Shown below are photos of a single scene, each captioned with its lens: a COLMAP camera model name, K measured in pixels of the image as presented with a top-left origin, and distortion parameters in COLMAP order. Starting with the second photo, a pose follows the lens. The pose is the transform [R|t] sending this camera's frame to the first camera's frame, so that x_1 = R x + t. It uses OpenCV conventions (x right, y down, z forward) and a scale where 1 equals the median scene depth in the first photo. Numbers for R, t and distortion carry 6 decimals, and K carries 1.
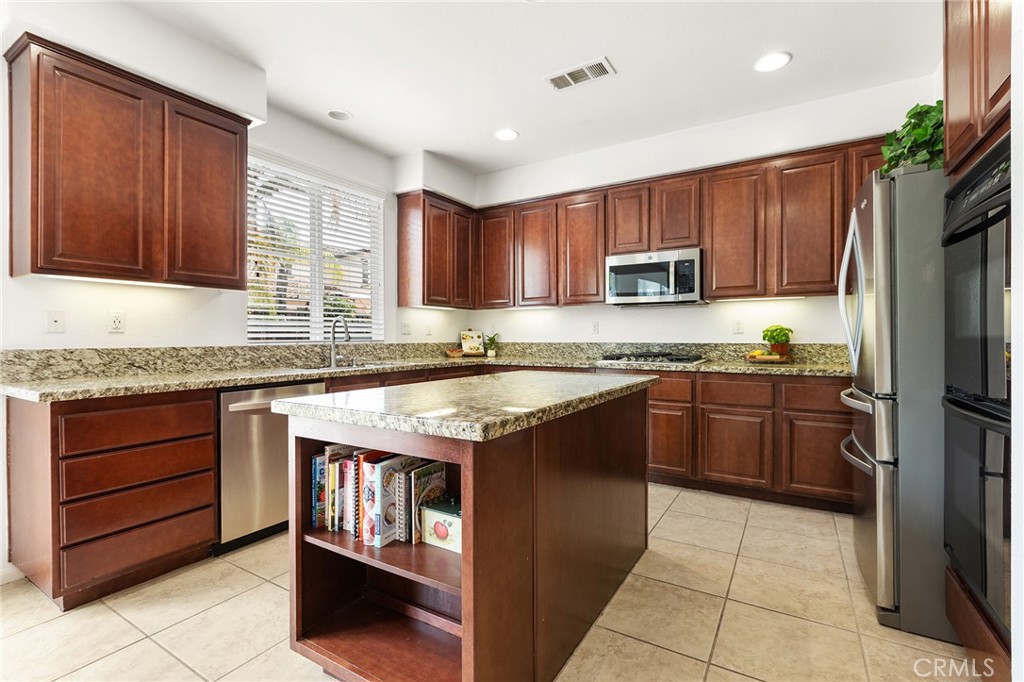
lens RADIAL K [[464.9, 0, 523.9], [0, 464.9, 338.1], [0, 0, 1]] dist [0.002562, -0.000820]
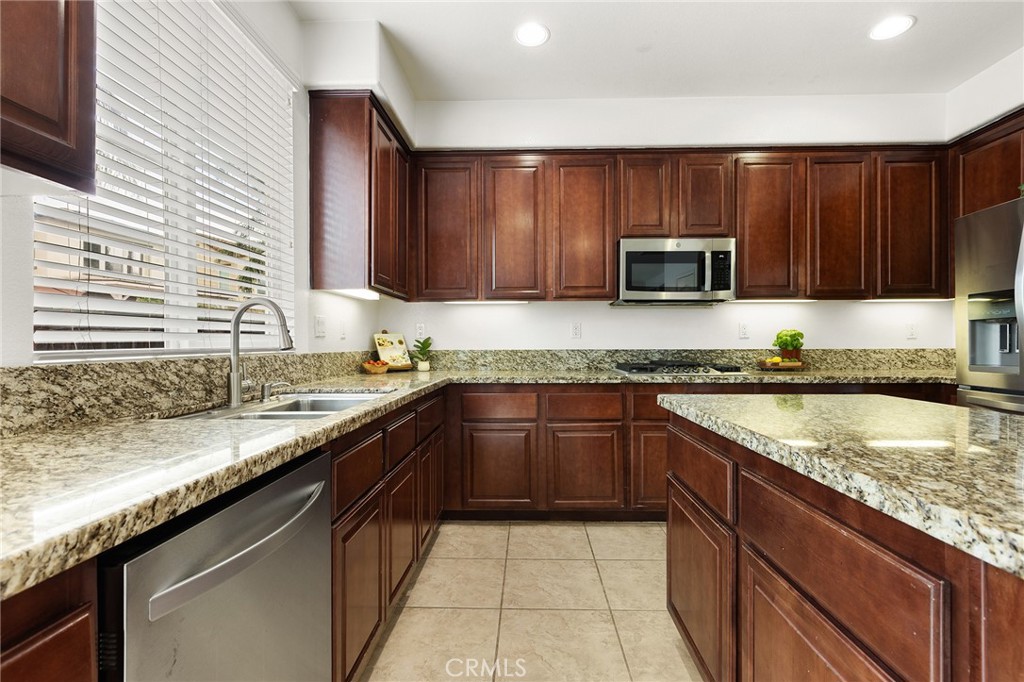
lens RADIAL K [[464.9, 0, 519.8], [0, 464.9, 345.0], [0, 0, 1]] dist [0.002562, -0.000820]
pose [[0.870545, -0.002129, 0.492084, -0.383058], [0.001312, 0.999997, 0.002005, 0.000292], [-0.492086, -0.001099, 0.870546, 0.440751]]
